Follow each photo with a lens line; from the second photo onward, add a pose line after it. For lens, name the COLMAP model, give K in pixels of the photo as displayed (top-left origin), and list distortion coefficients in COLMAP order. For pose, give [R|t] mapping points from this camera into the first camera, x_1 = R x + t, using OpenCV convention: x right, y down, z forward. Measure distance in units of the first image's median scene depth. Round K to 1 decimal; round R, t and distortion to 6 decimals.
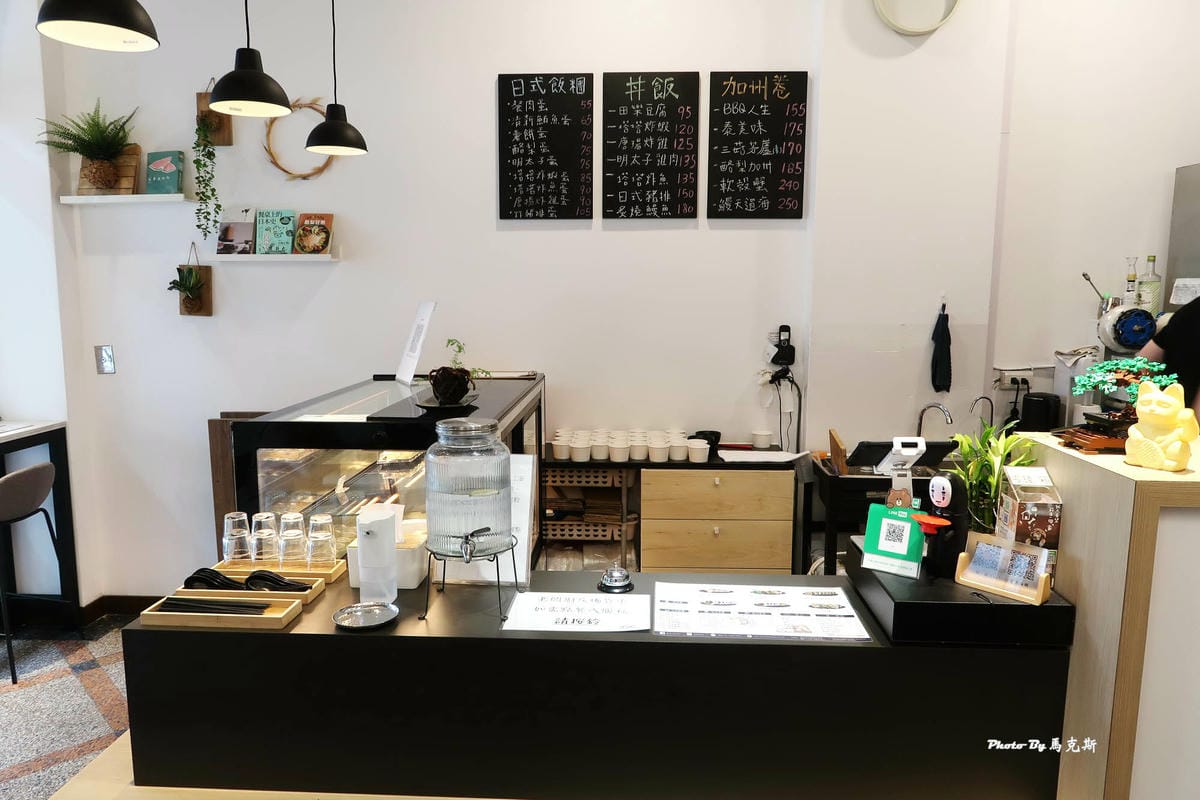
lens RADIAL K [[823.2, 0, 577.4], [0, 823.2, 391.6], [0, 0, 1]] dist [-0.025813, 0.010234]
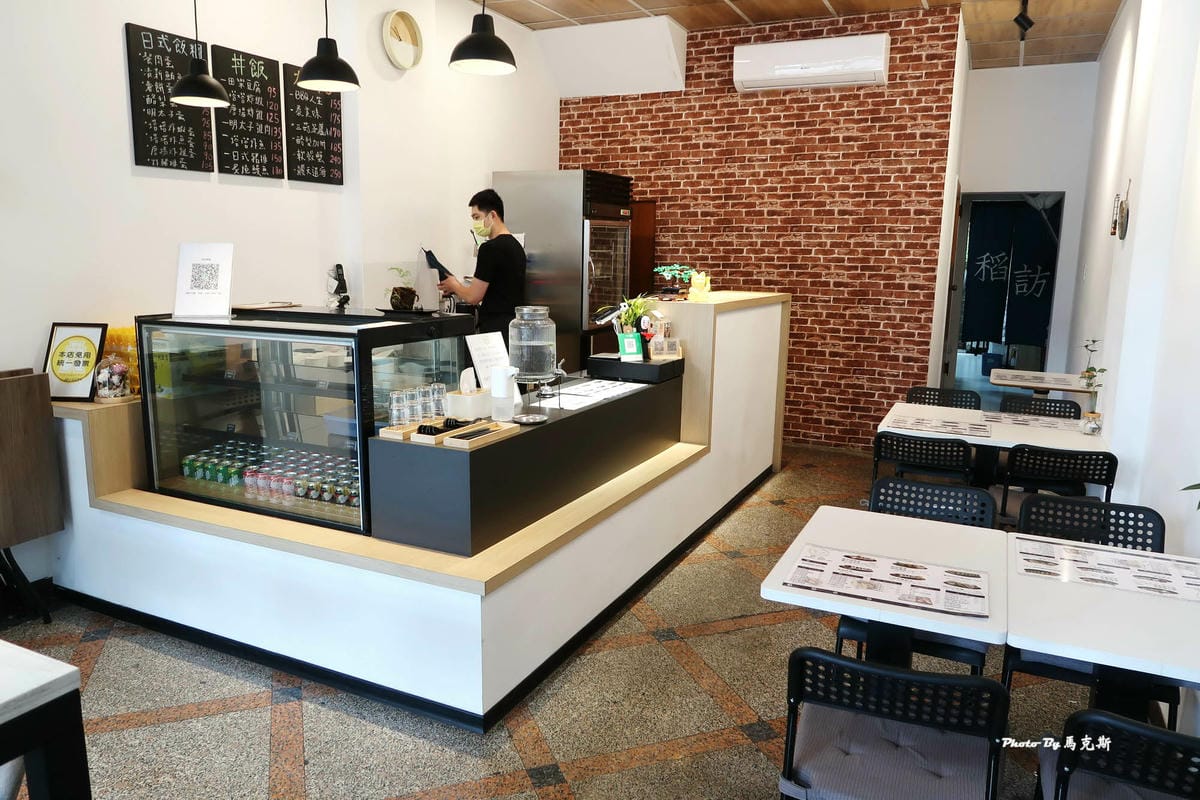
lens RADIAL K [[823.2, 0, 606.1], [0, 823.2, 399.5], [0, 0, 1]] dist [-0.025813, 0.010234]
pose [[0.397819, -0.161823, 0.903080, -0.814742], [0.099622, 0.986121, 0.132818, 0.004124], [-0.912039, 0.037129, 0.408419, 0.049246]]
